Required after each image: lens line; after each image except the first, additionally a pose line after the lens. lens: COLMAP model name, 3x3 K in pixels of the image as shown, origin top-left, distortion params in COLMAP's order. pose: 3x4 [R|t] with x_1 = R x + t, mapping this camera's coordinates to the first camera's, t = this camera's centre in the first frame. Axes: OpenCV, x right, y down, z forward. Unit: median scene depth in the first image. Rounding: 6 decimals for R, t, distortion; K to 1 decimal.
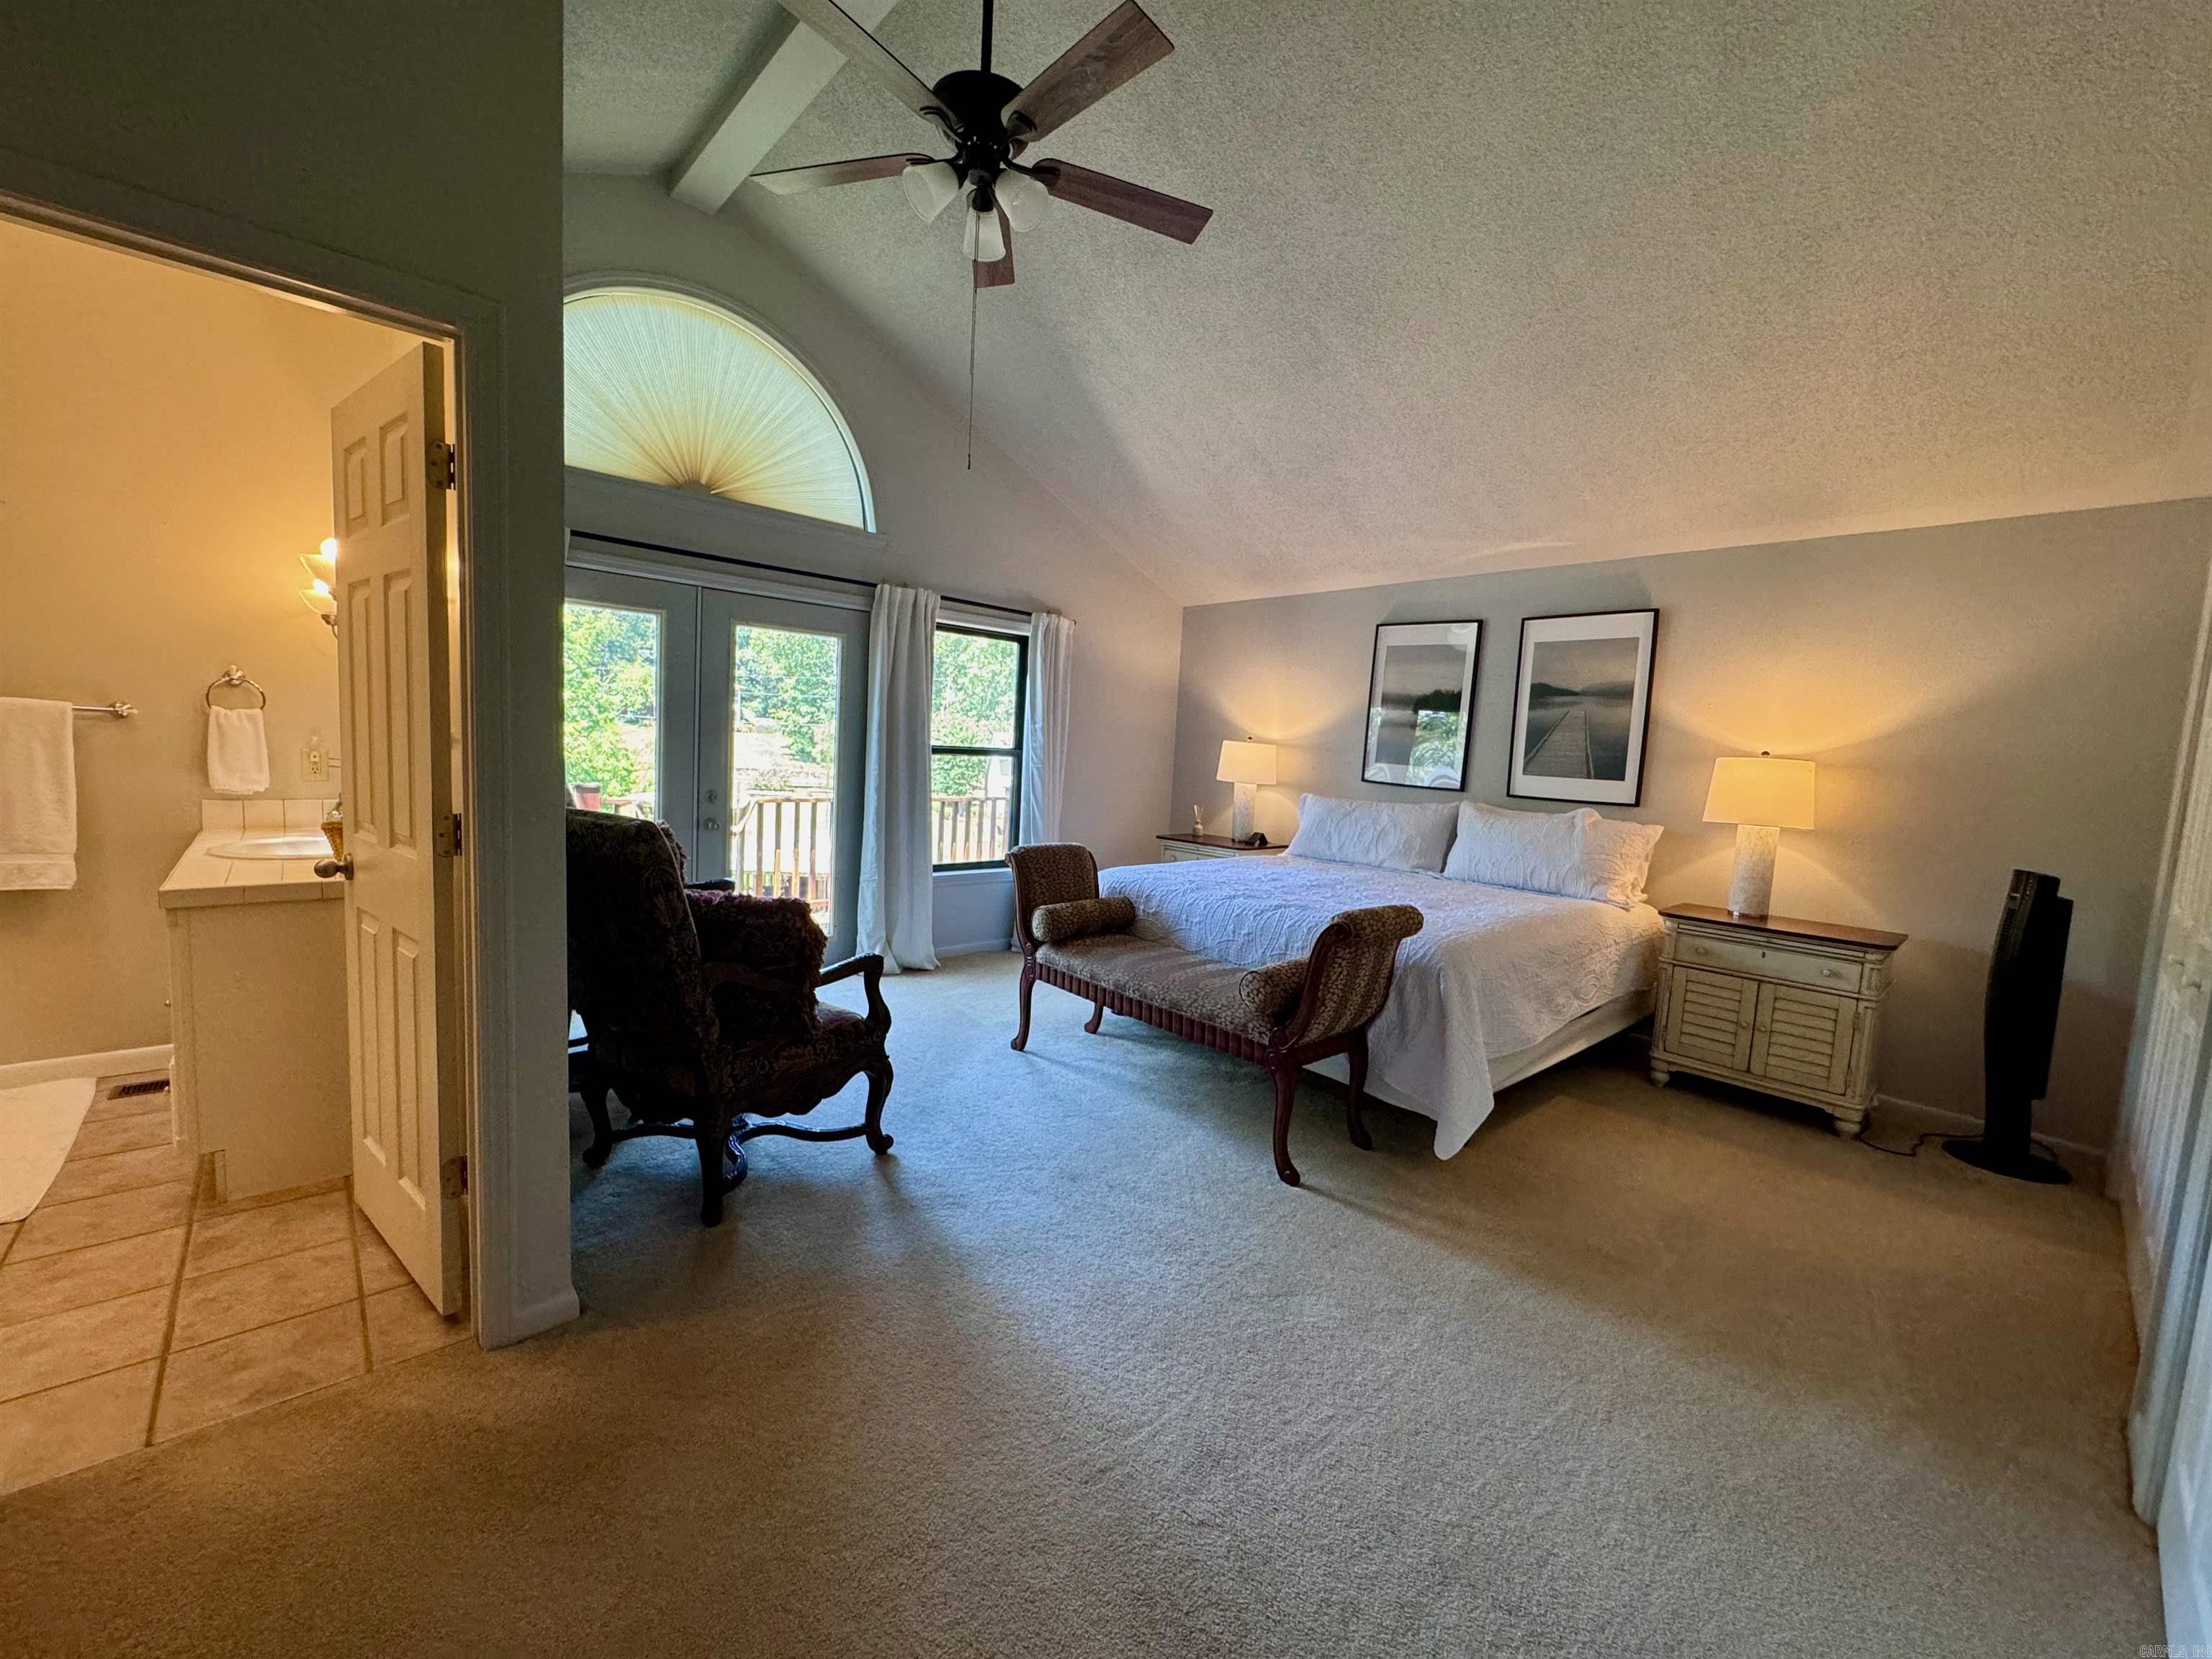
lens RADIAL K [[886.4, 0, 1106.0], [0, 886.4, 829.5], [0, 0, 1]] dist [-0.001309, 0.000136]
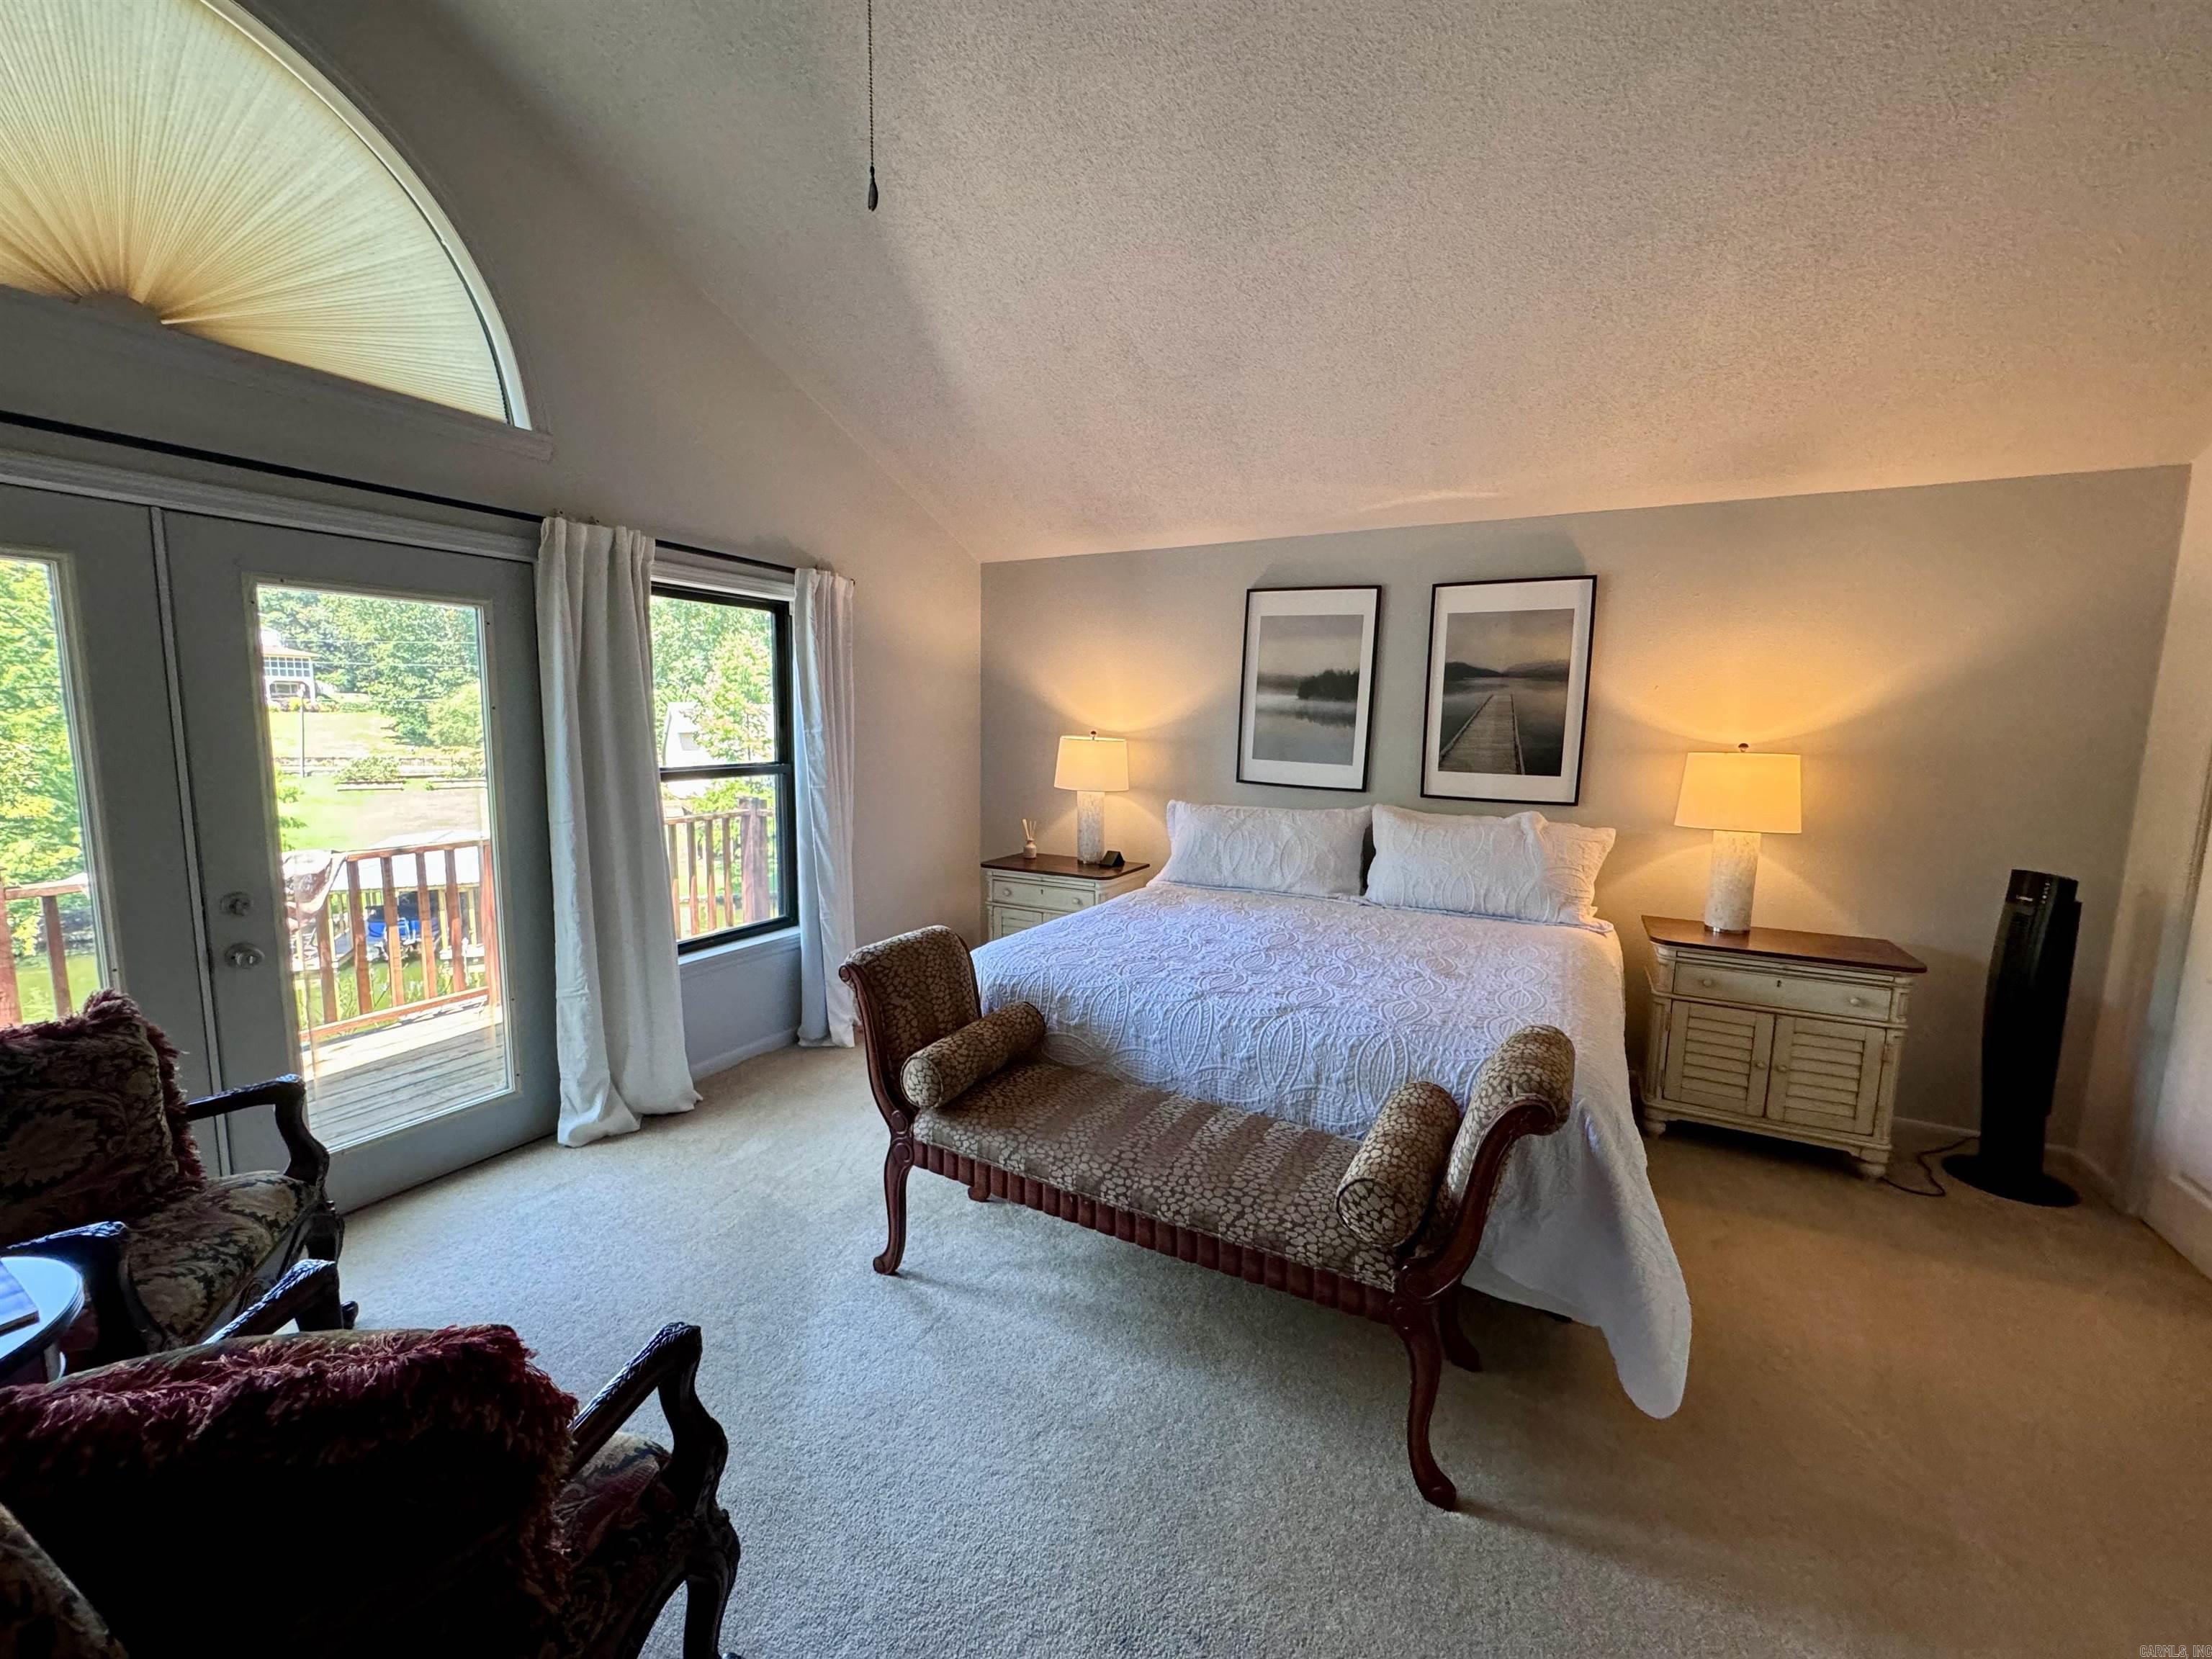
lens RADIAL K [[886.4, 0, 1106.0], [0, 886.4, 829.5], [0, 0, 1]] dist [-0.001309, 0.000136]
pose [[0.944490, -0.078566, 0.319009, -0.107137], [0.064126, 0.996395, 0.055534, -0.074769], [-0.322222, -0.031994, 0.946123, 0.303594]]
